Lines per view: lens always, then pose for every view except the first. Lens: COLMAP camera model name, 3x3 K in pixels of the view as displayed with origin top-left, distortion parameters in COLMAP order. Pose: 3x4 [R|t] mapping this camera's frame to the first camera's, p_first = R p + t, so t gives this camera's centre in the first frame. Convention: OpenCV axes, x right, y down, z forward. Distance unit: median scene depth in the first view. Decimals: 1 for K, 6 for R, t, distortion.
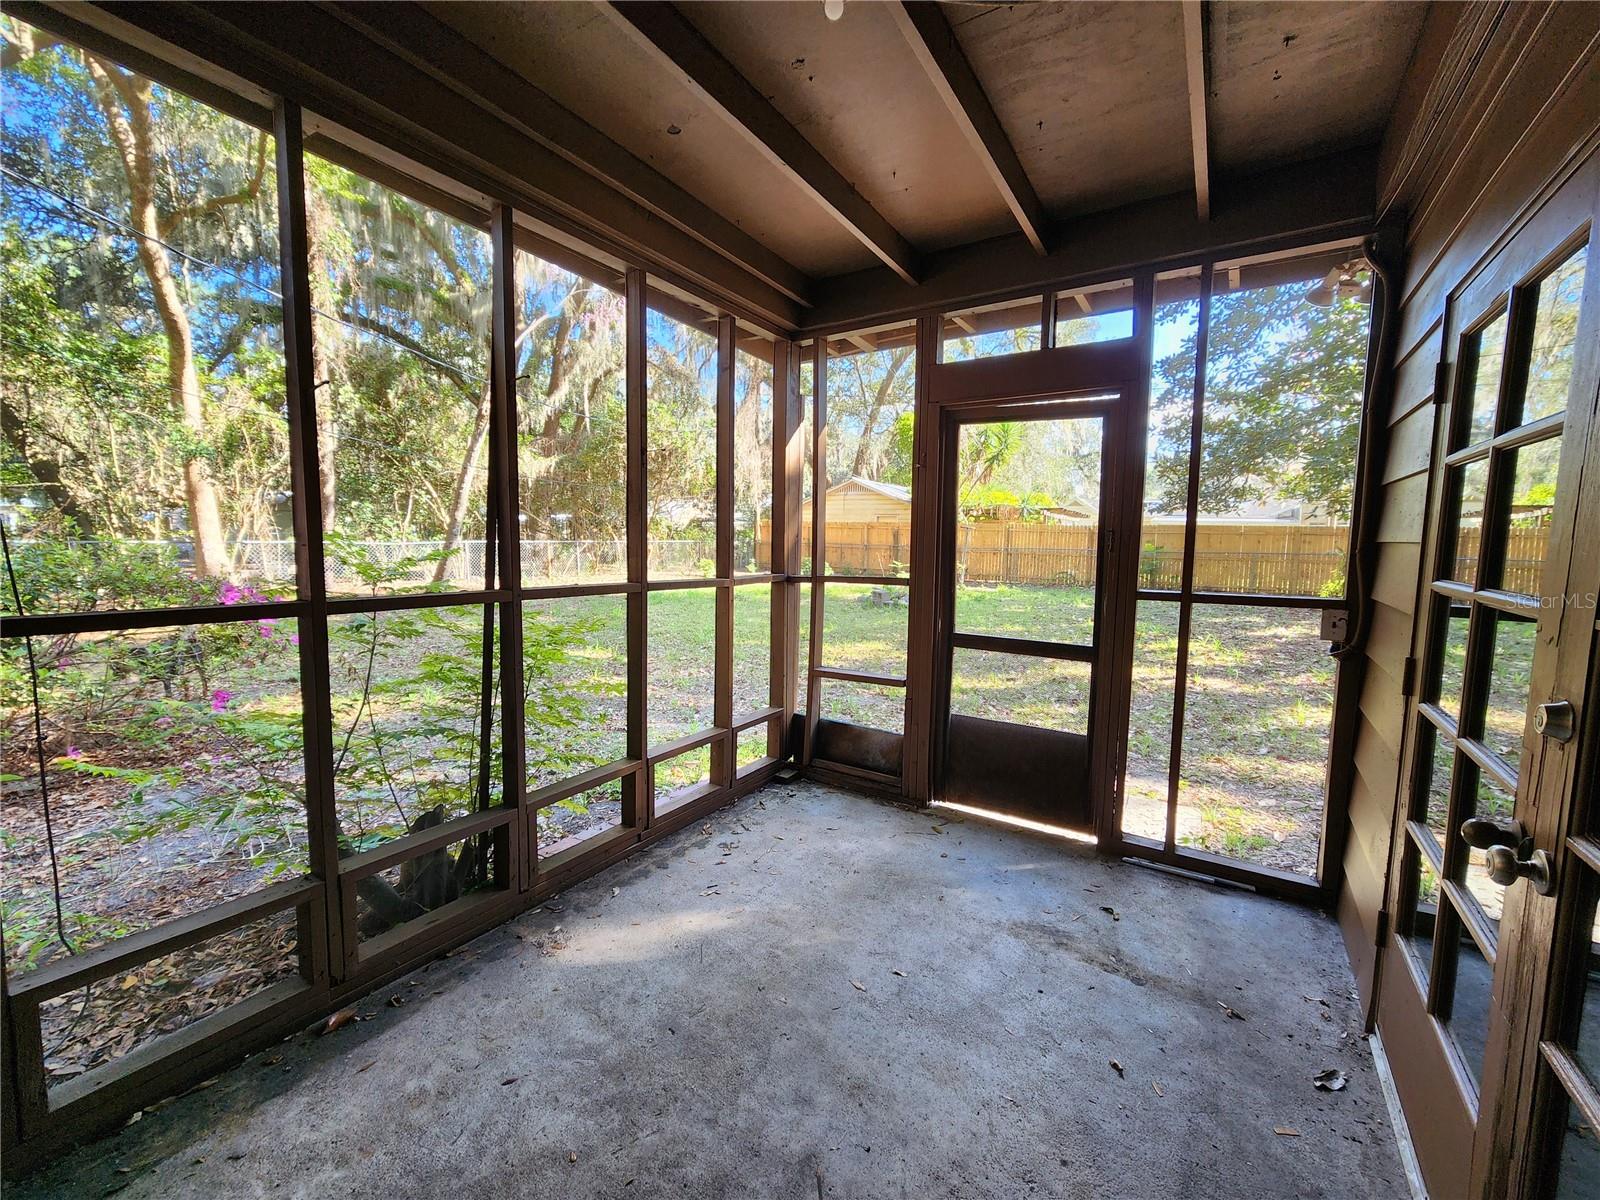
lens RADIAL K [[655.0, 0, 800.0], [0, 655.0, 600.0], [0, 0, 1]] dist [0.000885, -0.000347]
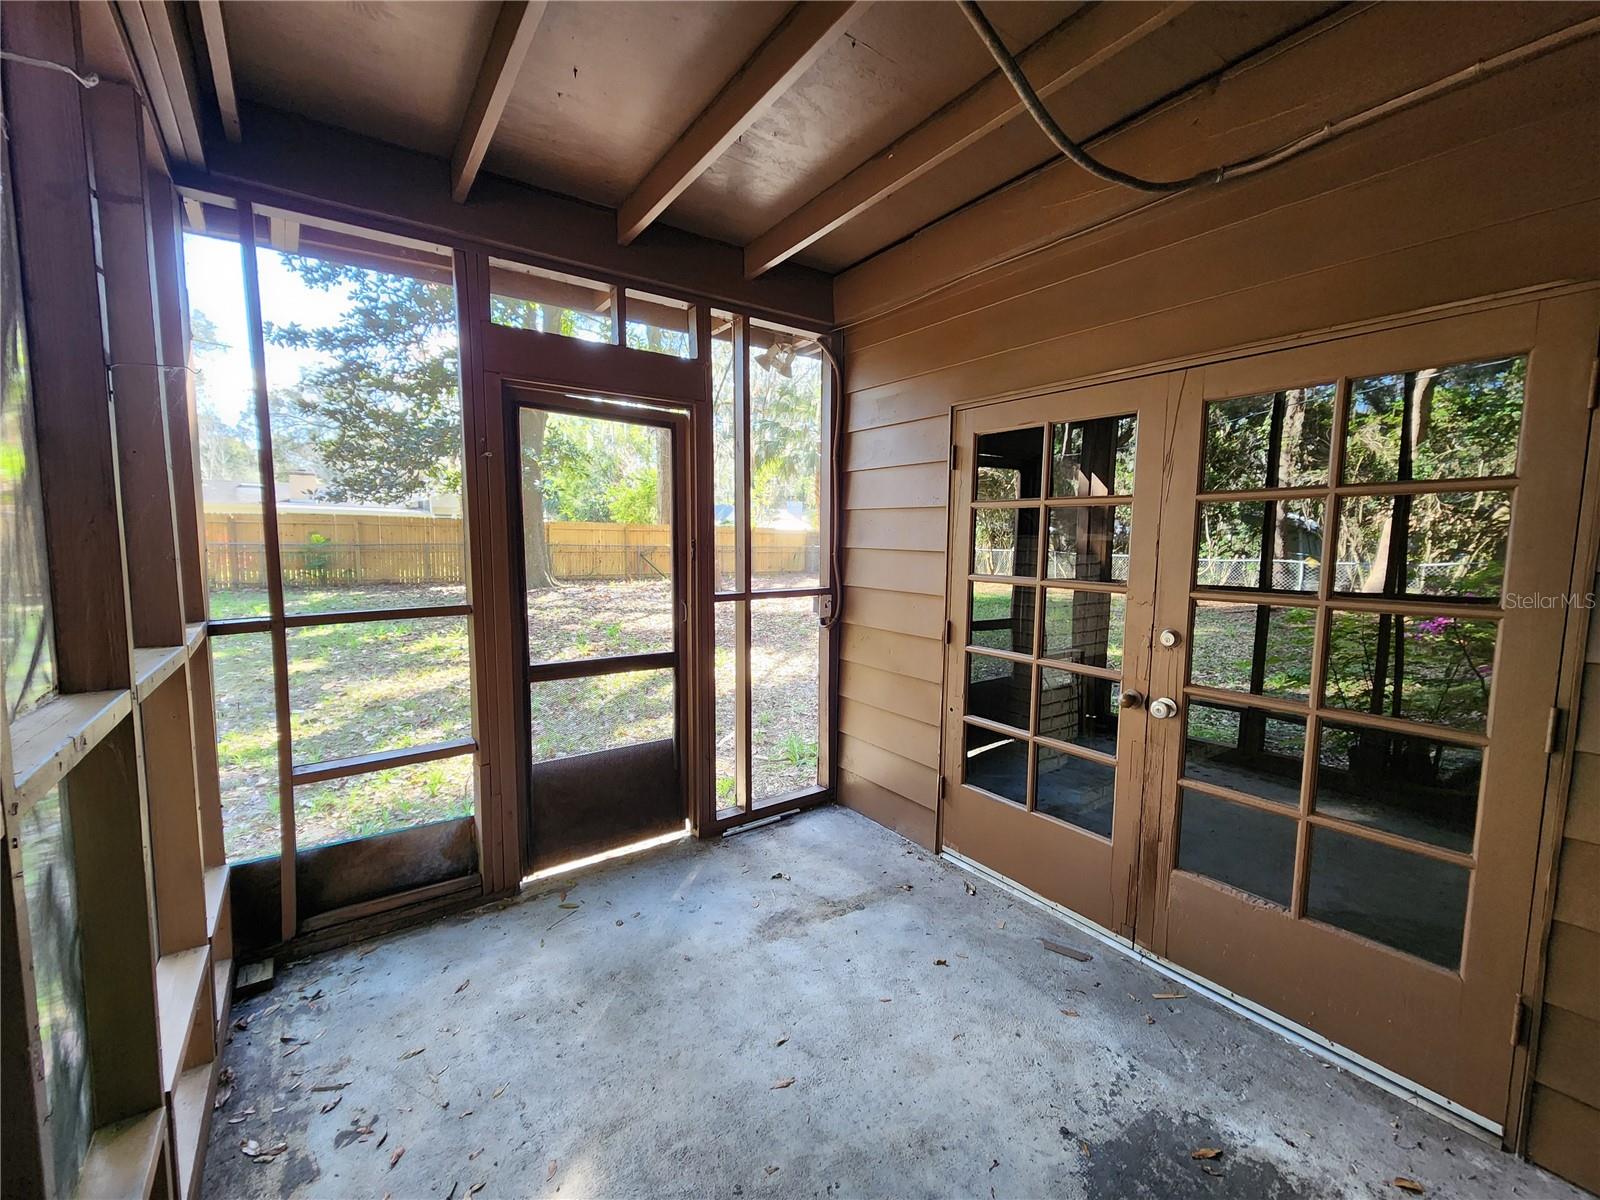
lens RADIAL K [[657.2, 0, 802.1], [0, 657.2, 600.6], [0, 0, 1]] dist [0.000374, -0.000037]
pose [[0.355487, -0.101377, 0.929167, -0.445130], [0.084001, 0.993543, 0.076263, -0.072720], [-0.930899, 0.050940, 0.361707, 0.441444]]
